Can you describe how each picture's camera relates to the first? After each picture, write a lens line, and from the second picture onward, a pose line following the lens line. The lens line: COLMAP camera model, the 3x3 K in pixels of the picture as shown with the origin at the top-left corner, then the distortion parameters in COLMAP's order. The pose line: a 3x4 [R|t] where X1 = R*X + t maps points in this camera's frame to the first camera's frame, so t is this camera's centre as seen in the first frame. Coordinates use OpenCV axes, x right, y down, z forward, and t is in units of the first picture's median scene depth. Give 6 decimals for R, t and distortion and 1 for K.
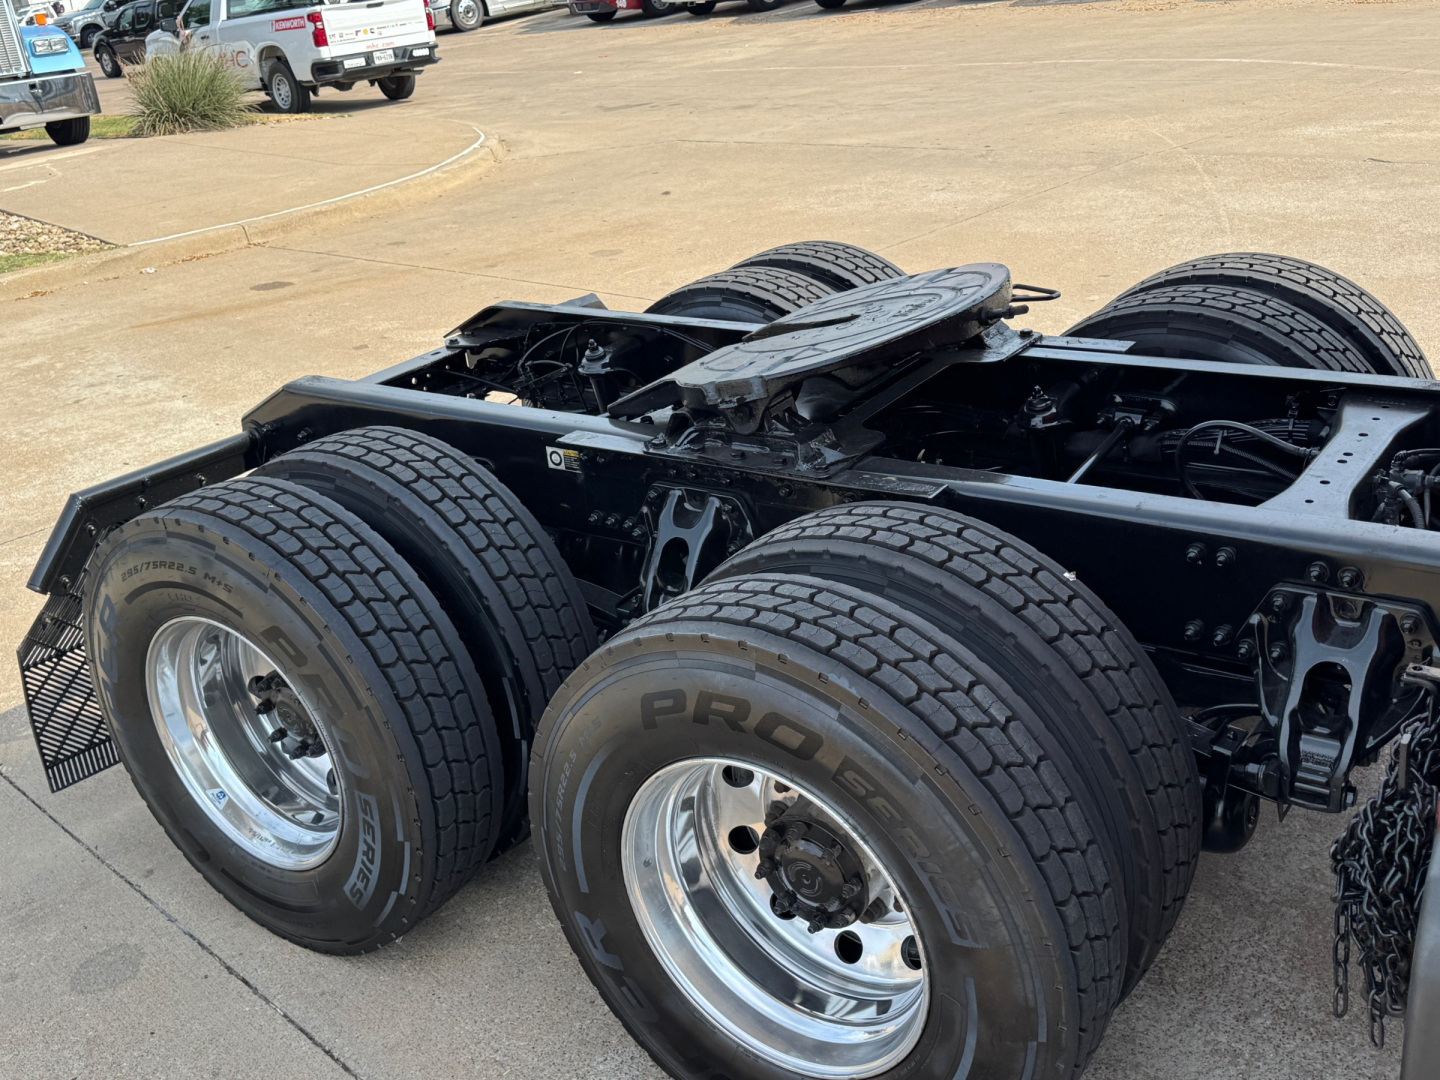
lens RADIAL K [[1517.4, 0, 714.3], [0, 1517.4, 541.0], [0, 0, 1]] dist [0.076244, 0.000000]
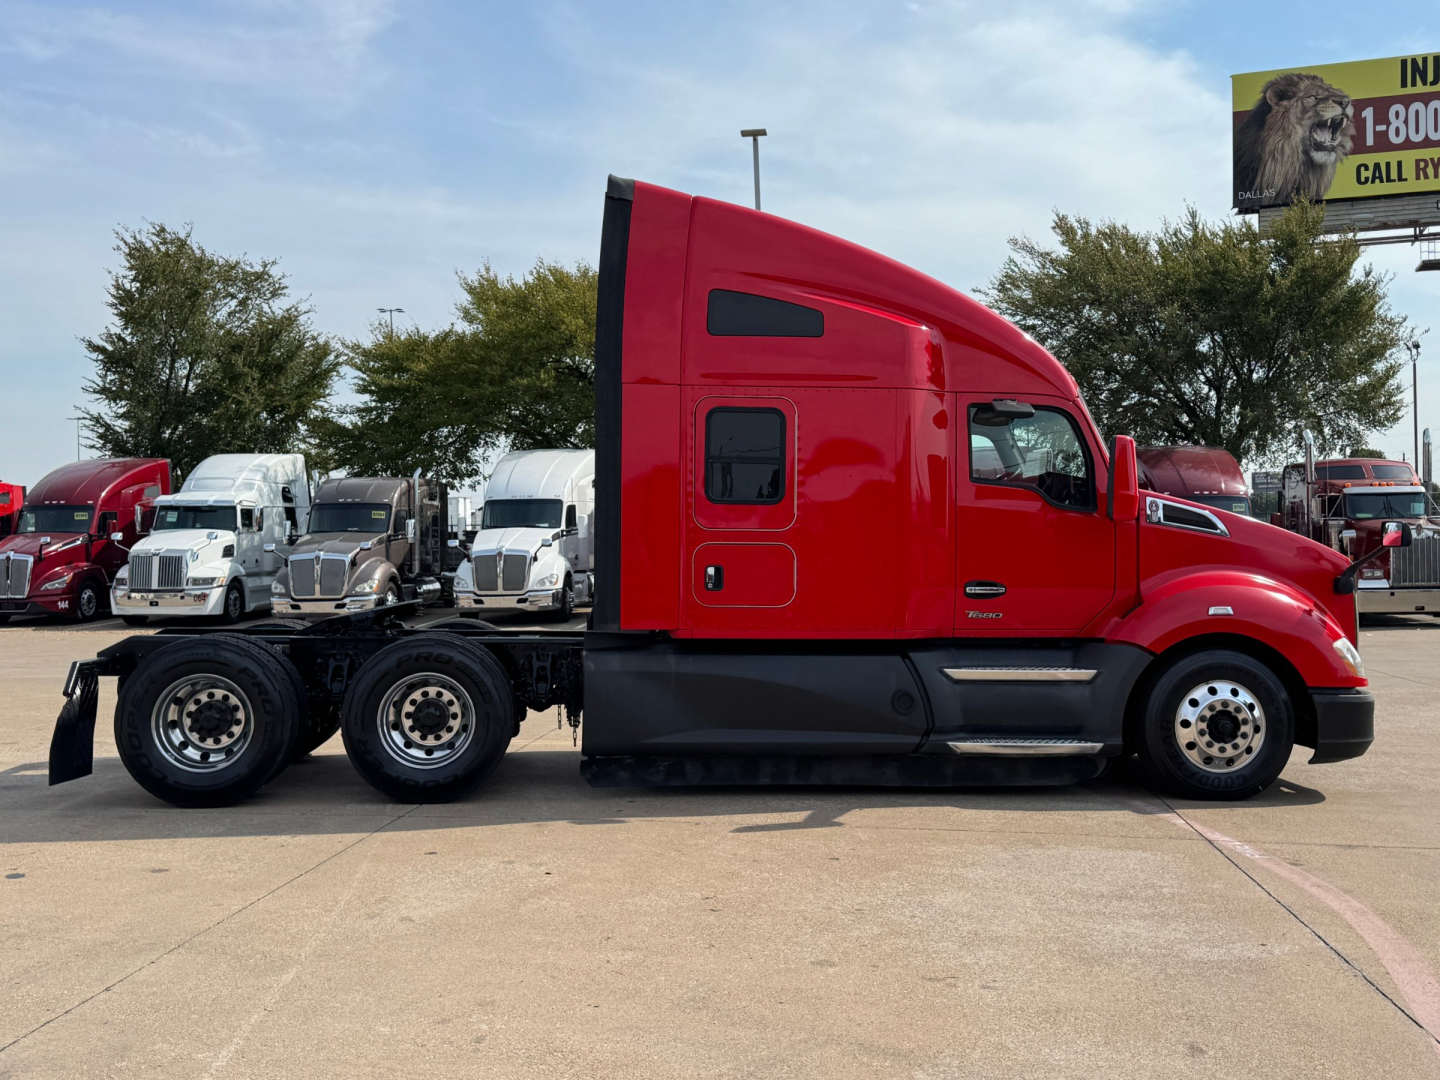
lens RADIAL K [[1517.4, 0, 726.4], [0, 1517.4, 536.4], [0, 0, 1]] dist [0.076244, 0.000000]
pose [[0.754211, 0.116993, 0.646126, -1.499497], [0.170650, 0.915266, -0.364921, 1.051466], [-0.634070, 0.385489, 0.670339, -1.721457]]
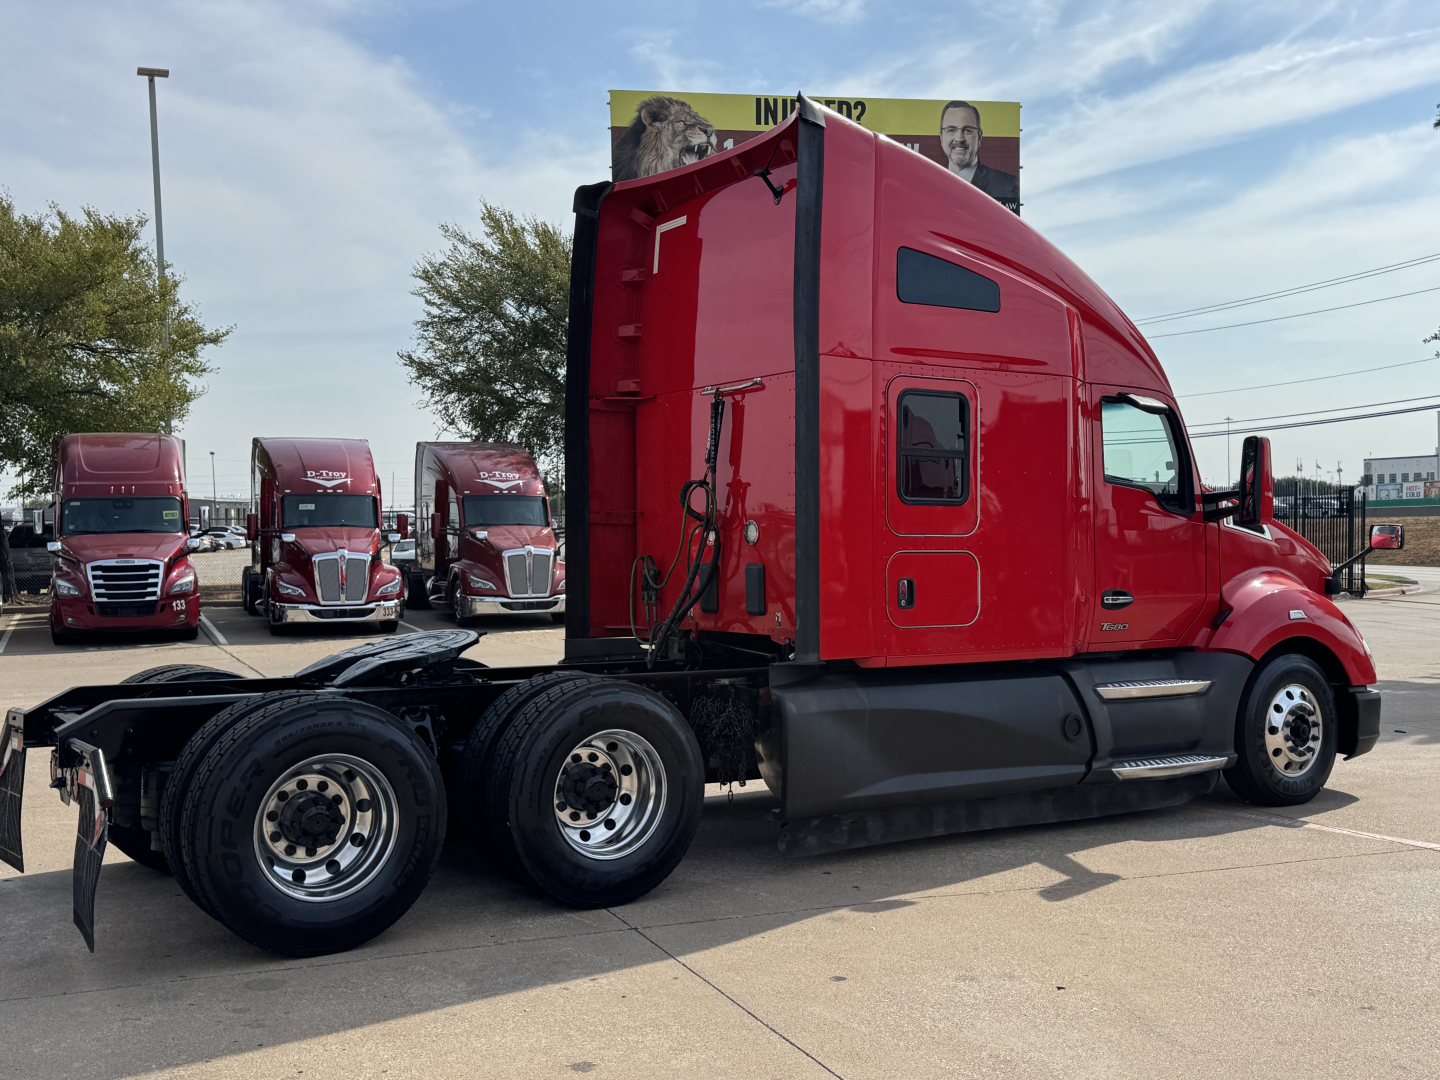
lens RADIAL K [[1517.4, 0, 725.8], [0, 1517.4, 537.3], [0, 0, 1]] dist [0.076244, 0.000000]
pose [[0.348671, 0.112640, 0.930452, -2.018877], [0.331095, 0.913940, -0.234713, 0.427544], [-0.876815, 0.389906, 0.281370, -0.130858]]
